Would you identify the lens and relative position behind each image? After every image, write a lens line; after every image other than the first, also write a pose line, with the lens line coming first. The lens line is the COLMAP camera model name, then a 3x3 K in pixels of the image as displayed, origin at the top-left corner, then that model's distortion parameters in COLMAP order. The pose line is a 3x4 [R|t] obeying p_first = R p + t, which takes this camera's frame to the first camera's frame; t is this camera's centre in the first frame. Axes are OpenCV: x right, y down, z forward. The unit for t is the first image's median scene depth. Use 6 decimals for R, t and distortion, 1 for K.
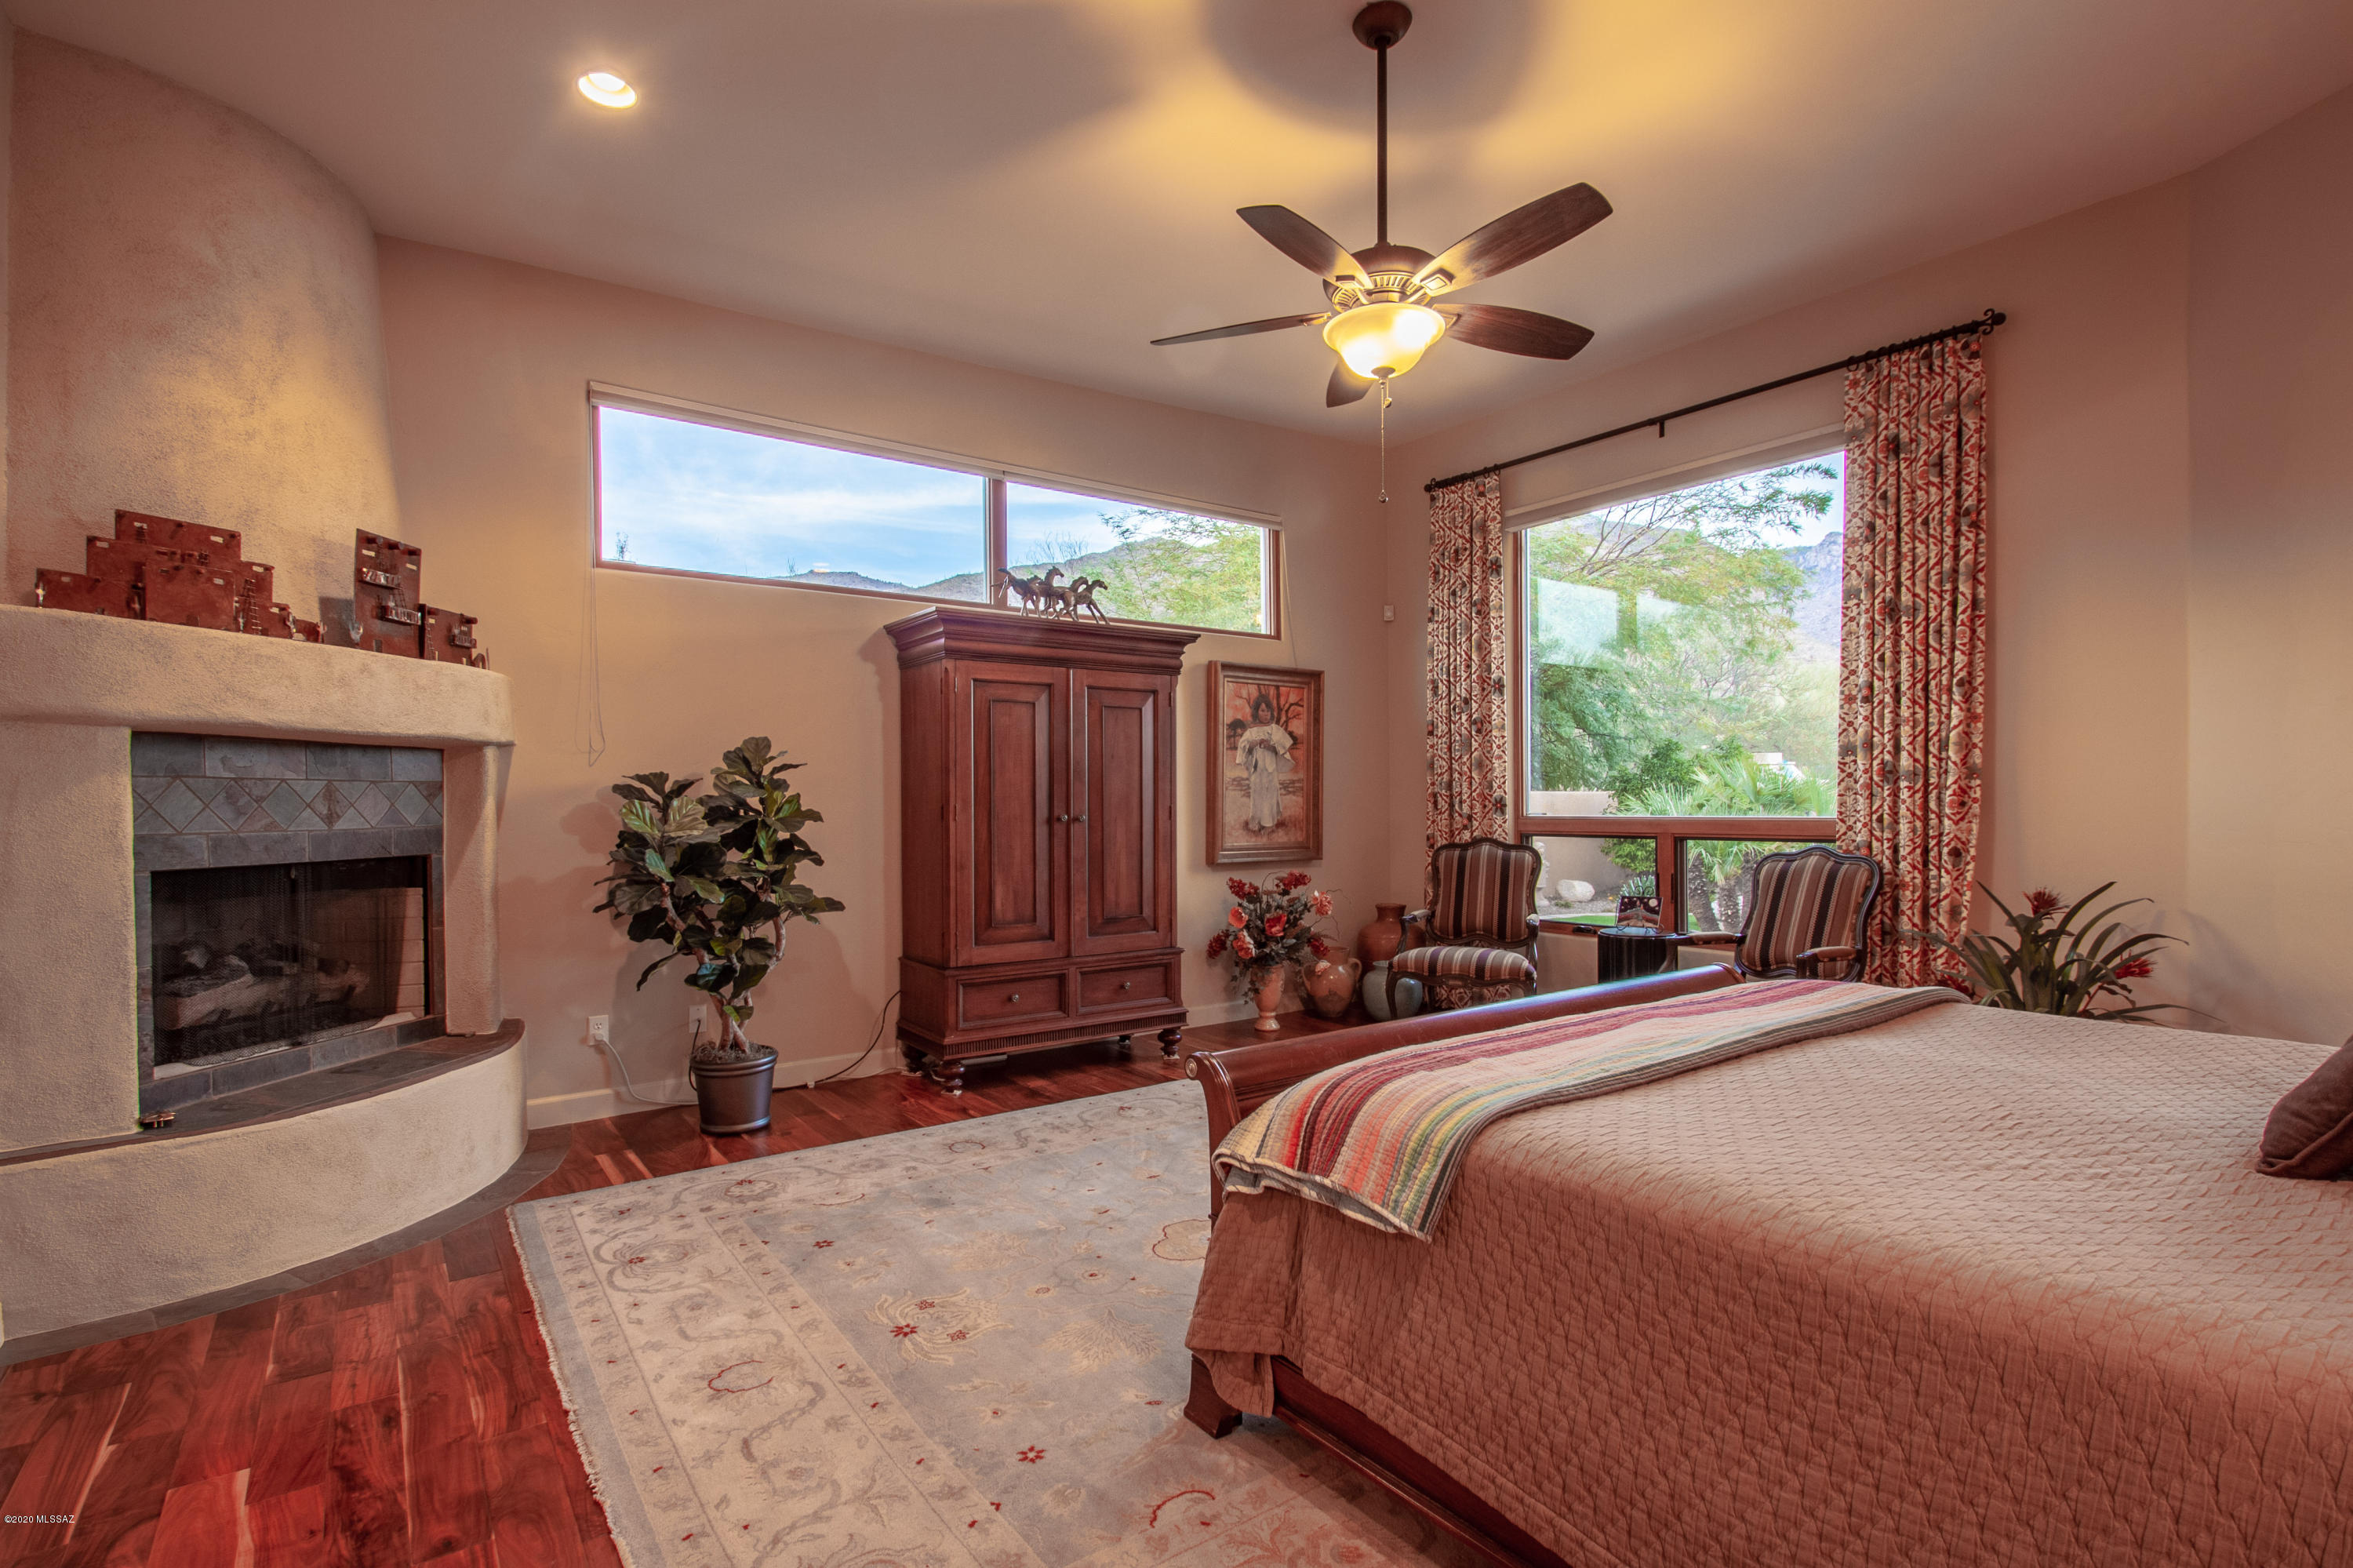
lens RADIAL K [[1099.2, 0, 1174.3], [0, 1099.2, 802.4], [0, 0, 1]] dist [-0.004258, -0.002891]
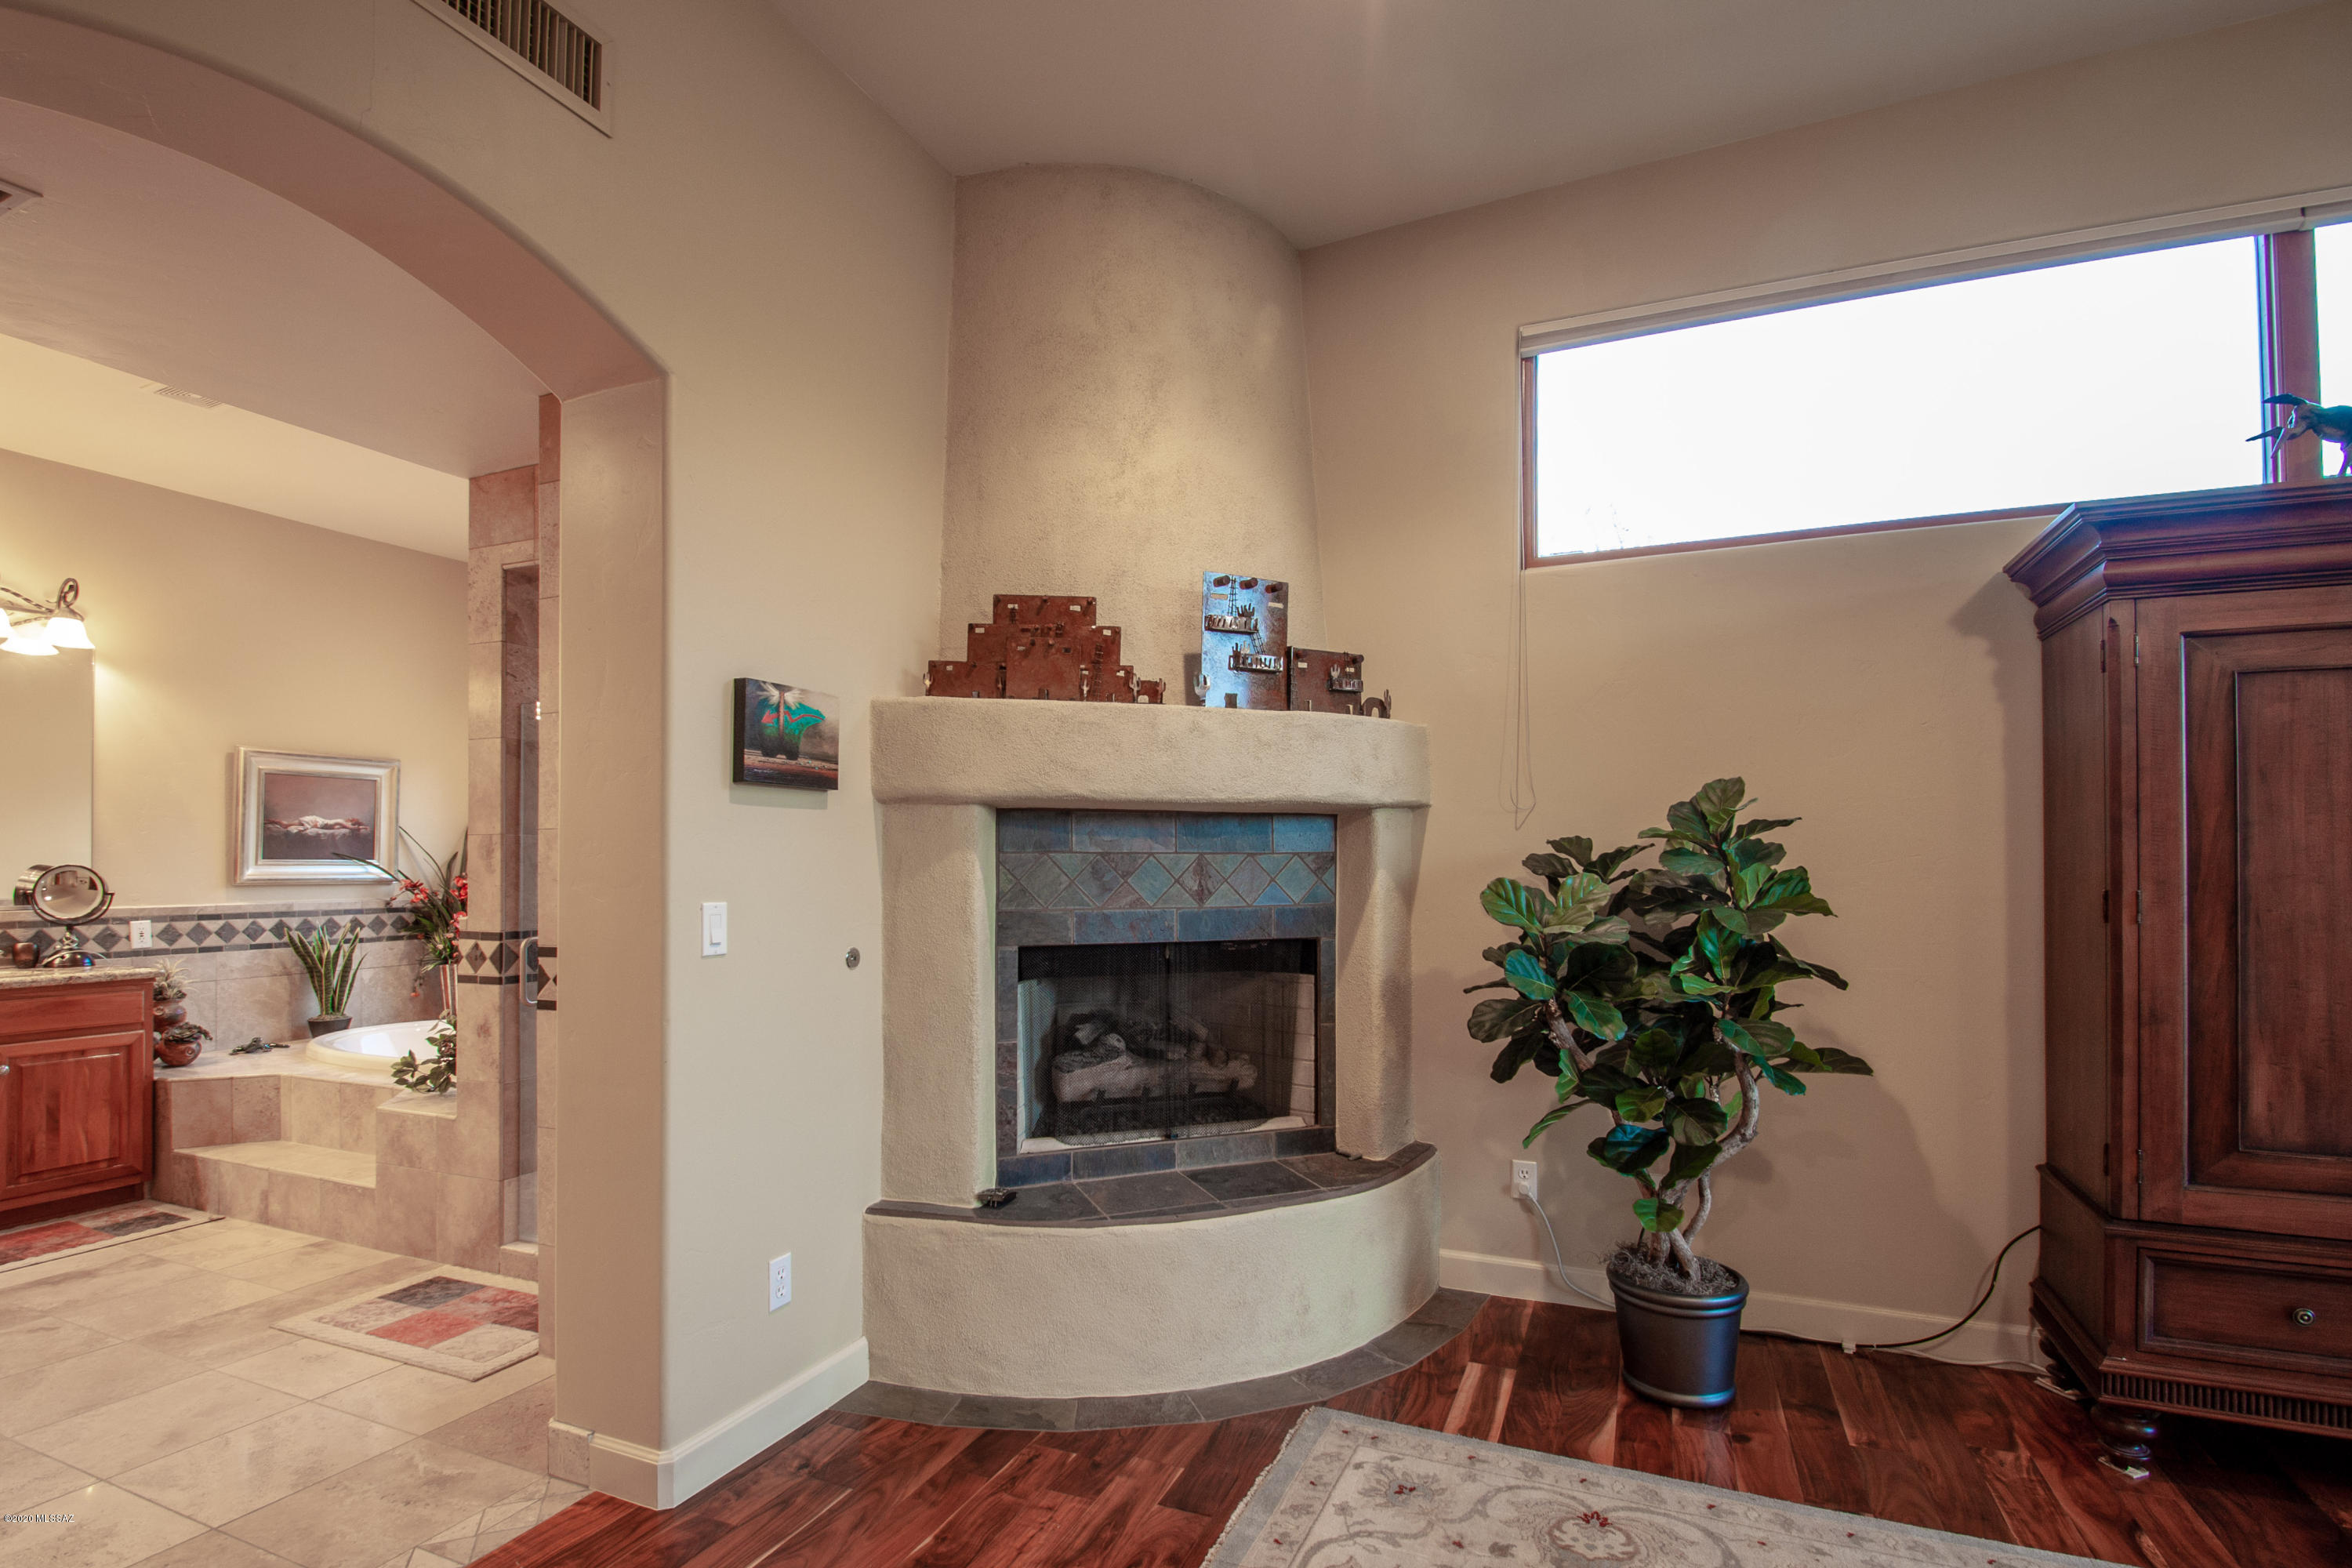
lens RADIAL K [[1140.2, 0, 1134.8], [0, 1140.2, 844.1], [0, 0, 1]] dist [0.001095, -0.010400]
pose [[0.496634, -0.008240, -0.867921, 0.025279], [-0.002652, 0.999936, -0.011011, -0.015264], [0.867956, 0.007770, 0.496580, 0.431017]]
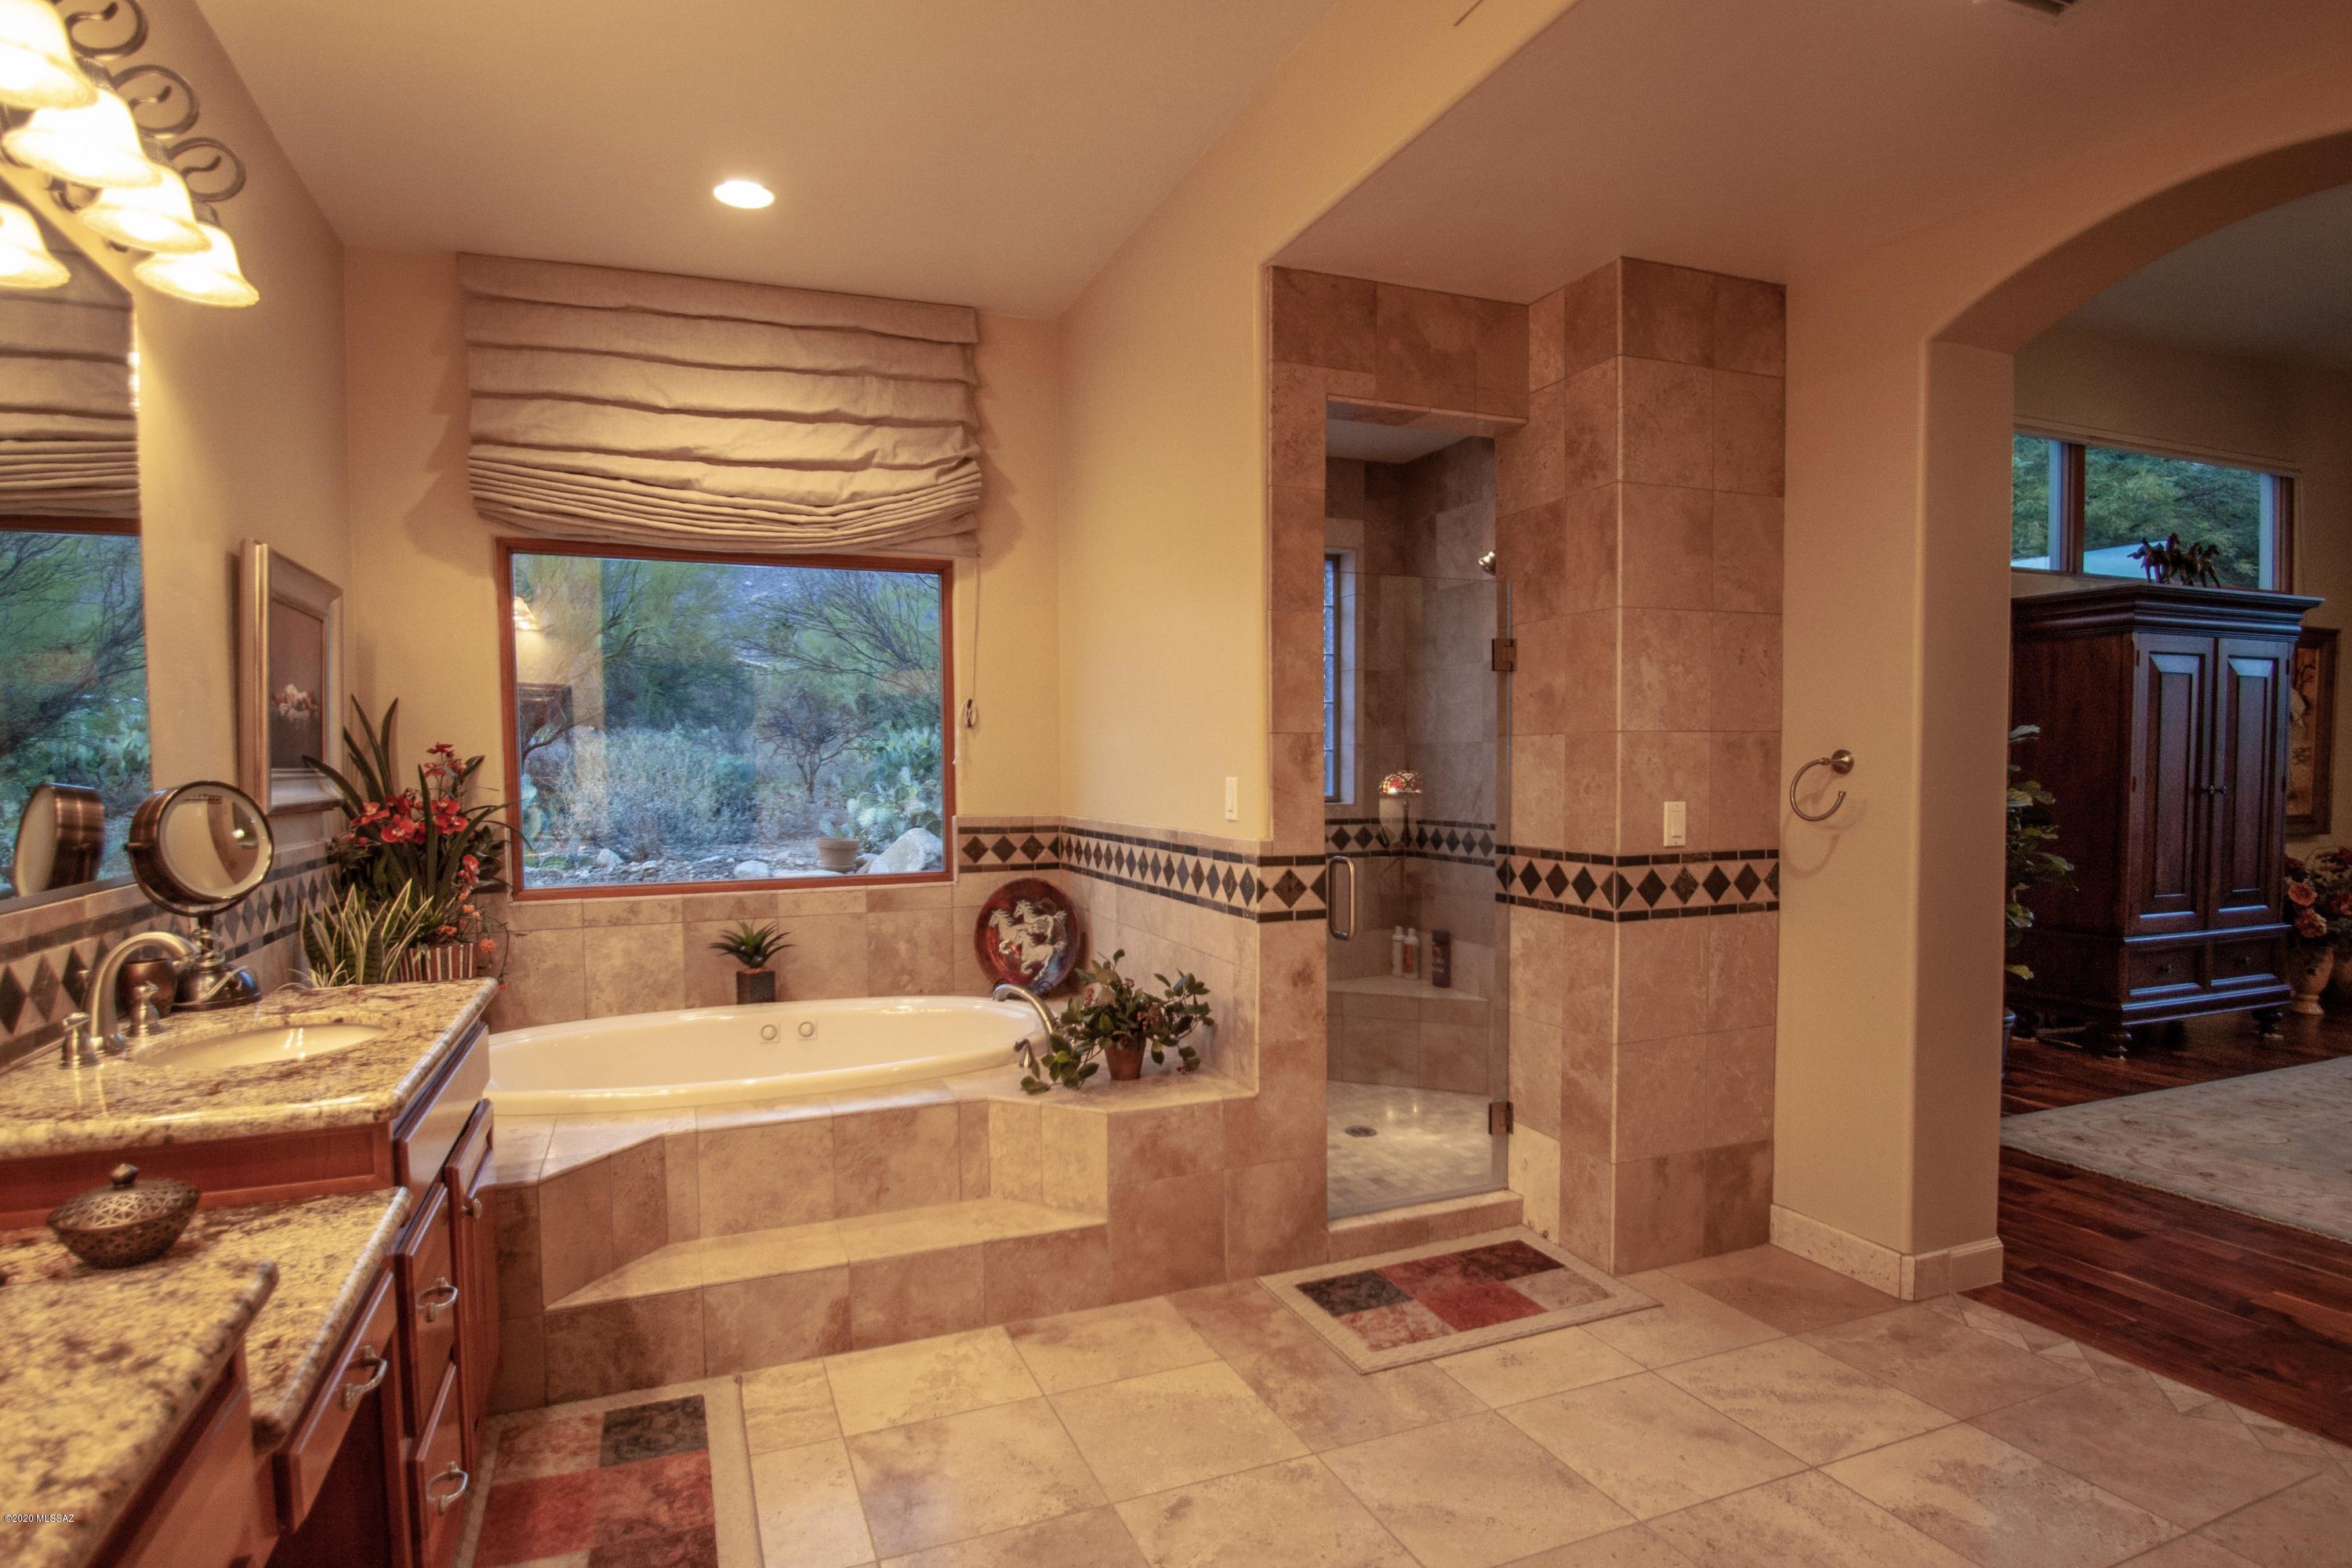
lens RADIAL K [[1239.4, 0, 1159.5], [0, 1239.4, 820.9], [0, 0, 1]] dist [-0.009934, -0.000548]
pose [[0.969900, 0.012052, -0.243204, -0.958602], [-0.000464, 0.998864, 0.047648, -0.013552], [0.243502, -0.046102, 0.968804, -0.390100]]
